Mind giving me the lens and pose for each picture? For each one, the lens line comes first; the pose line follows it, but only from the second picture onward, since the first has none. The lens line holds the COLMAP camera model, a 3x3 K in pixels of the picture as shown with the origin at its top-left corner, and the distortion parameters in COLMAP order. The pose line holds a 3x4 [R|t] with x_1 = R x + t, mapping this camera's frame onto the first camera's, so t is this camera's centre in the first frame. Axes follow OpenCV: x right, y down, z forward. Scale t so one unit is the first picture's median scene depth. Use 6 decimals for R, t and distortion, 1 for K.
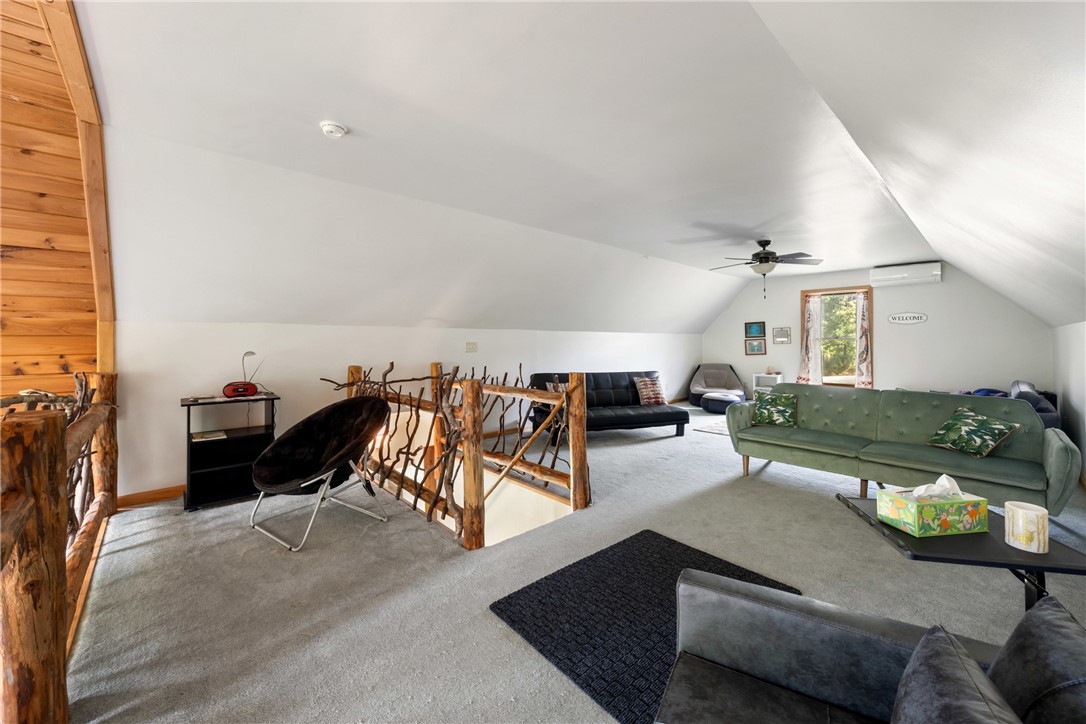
lens RADIAL K [[415.4, 0, 553.1], [0, 415.4, 340.5], [0, 0, 1]] dist [-0.003887, 0.000097]
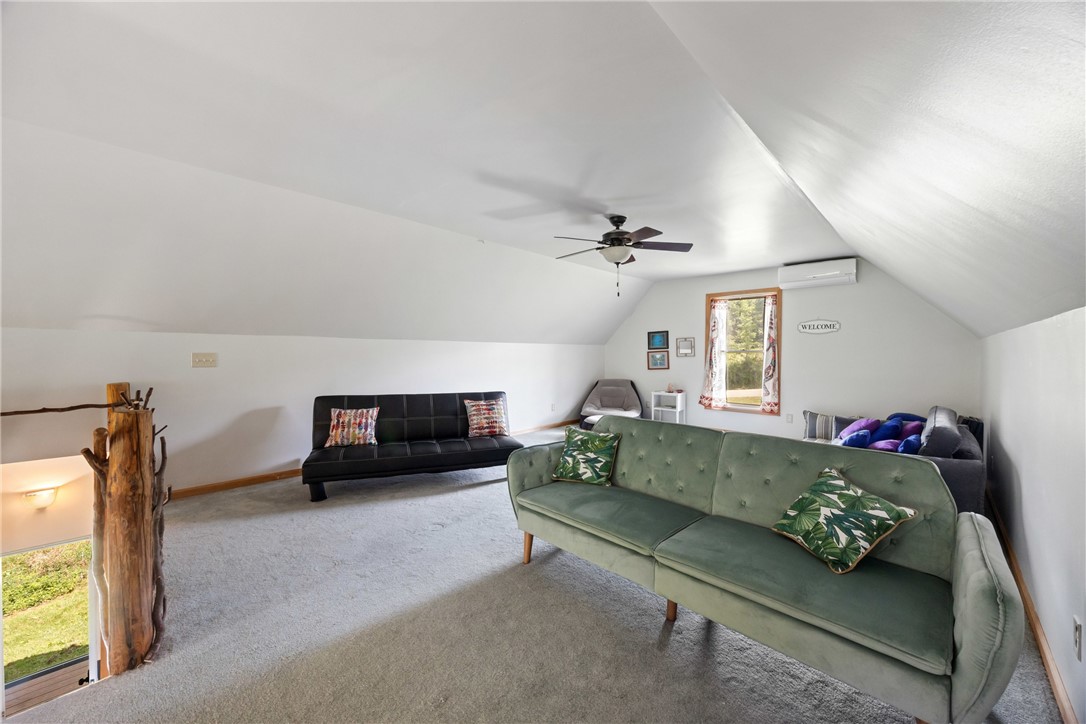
lens RADIAL K [[415.4, 0, 543.2], [0, 415.4, 361.1], [0, 0, 1]] dist [-0.003887, 0.000097]
pose [[0.997975, 0.003898, 0.063493, 0.329606], [-0.005305, 0.999744, 0.022014, -0.000622], [-0.063391, -0.022306, 0.997739, 0.267664]]
